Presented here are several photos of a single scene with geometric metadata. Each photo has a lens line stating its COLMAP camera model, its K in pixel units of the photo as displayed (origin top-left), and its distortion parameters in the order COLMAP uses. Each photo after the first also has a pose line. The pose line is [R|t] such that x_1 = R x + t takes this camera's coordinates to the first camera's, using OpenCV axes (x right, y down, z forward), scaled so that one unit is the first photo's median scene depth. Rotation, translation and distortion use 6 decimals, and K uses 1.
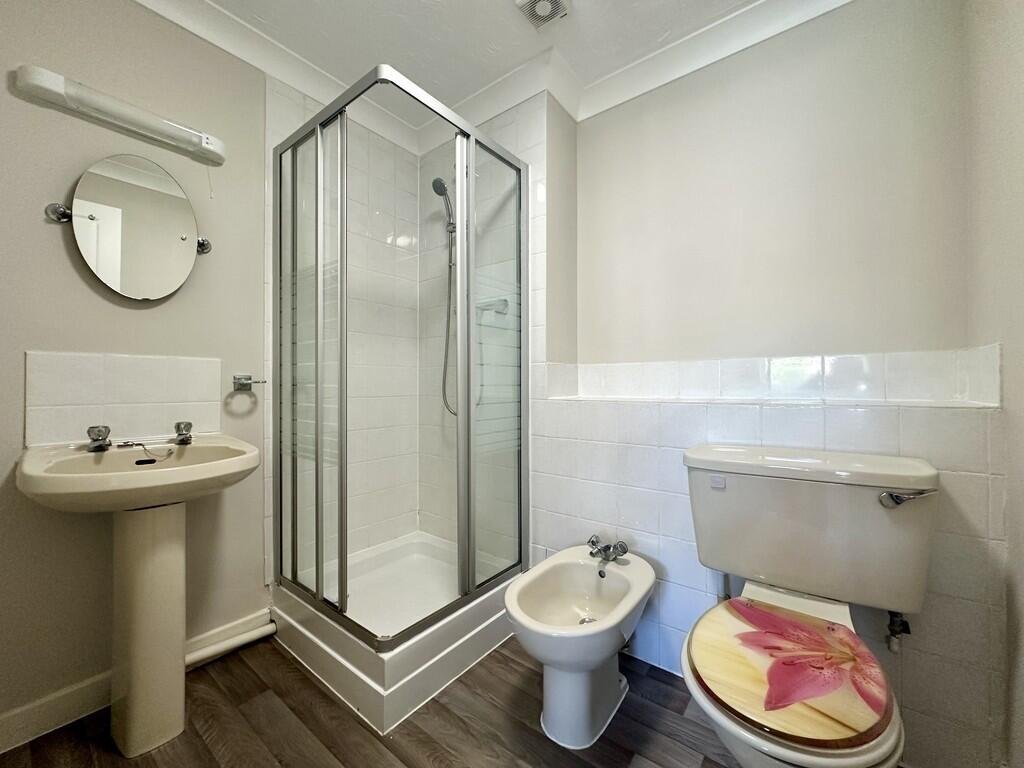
lens RADIAL K [[409.4, 0, 510.2], [0, 409.4, 380.4], [0, 0, 1]] dist [-0.011953, -0.000169]
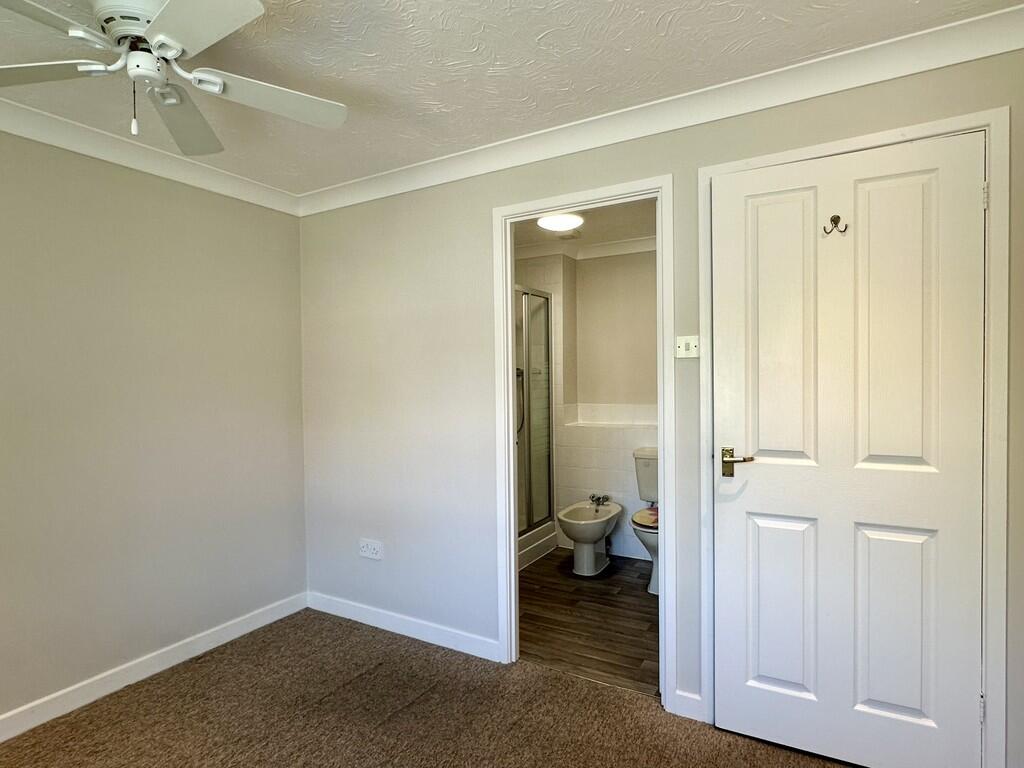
lens RADIAL K [[564.0, 0, 513.1], [0, 564.0, 382.7], [0, 0, 1]] dist [0.022400, 0.000301]
pose [[0.990222, -0.012048, 0.138980, -0.538827], [0.009713, 0.999800, 0.017468, -0.215577], [-0.139162, -0.015948, 0.990141, -1.625820]]
